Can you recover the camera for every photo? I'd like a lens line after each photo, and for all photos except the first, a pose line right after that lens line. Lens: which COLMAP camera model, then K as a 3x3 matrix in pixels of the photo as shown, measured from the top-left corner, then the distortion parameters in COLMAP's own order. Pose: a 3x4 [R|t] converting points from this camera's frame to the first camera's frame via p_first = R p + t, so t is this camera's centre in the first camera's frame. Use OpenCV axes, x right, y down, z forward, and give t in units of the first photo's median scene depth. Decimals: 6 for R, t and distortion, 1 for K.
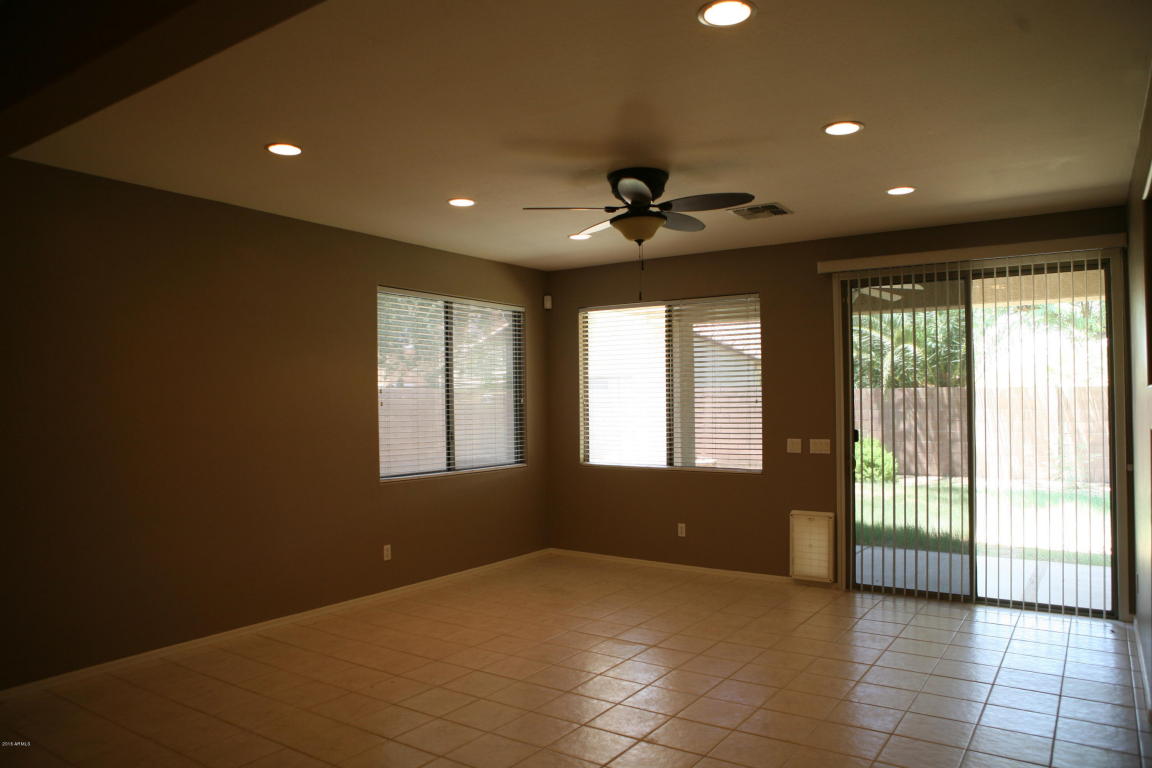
lens RADIAL K [[799.1, 0, 576.0], [0, 799.1, 384.0], [0, 0, 1]] dist [-0.109960, 0.083182]
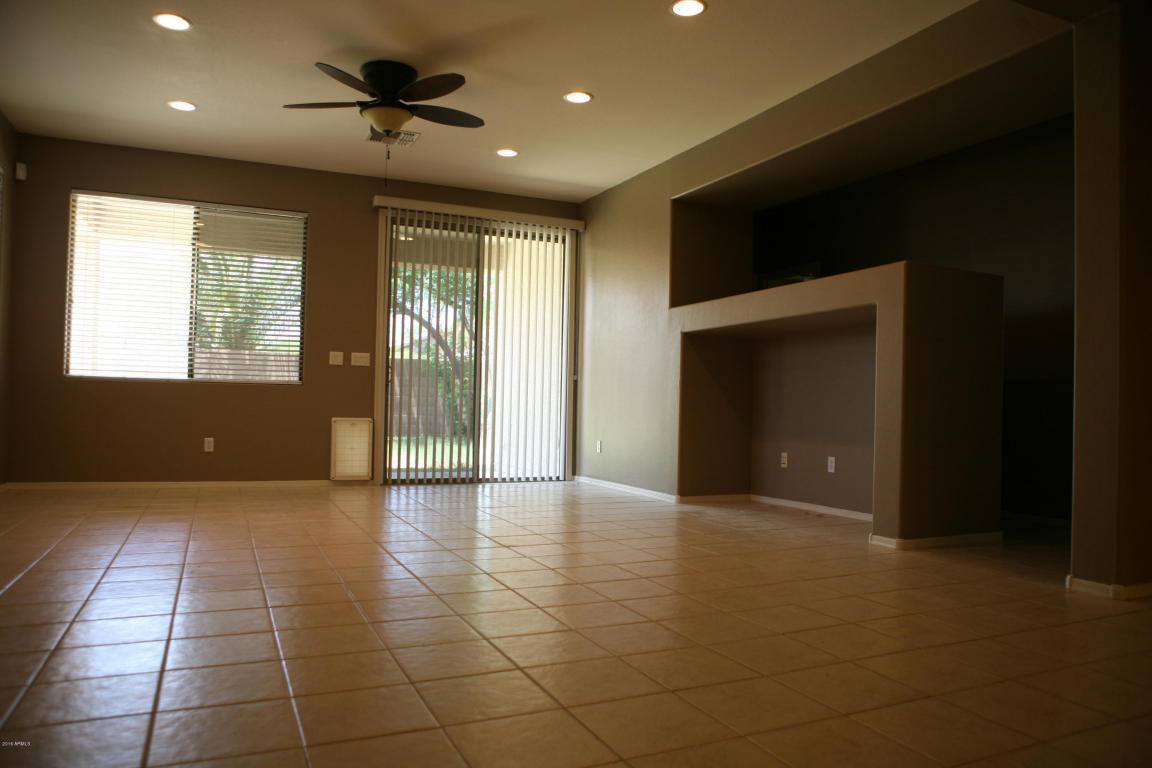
lens RADIAL K [[799.1, 0, 576.0], [0, 799.1, 384.0], [0, 0, 1]] dist [-0.109960, 0.083182]
pose [[0.507858, 0.038919, 0.860561, -0.500416], [-0.042555, 0.998893, -0.020061, 0.123675], [-0.860389, -0.026433, 0.508952, 0.167319]]
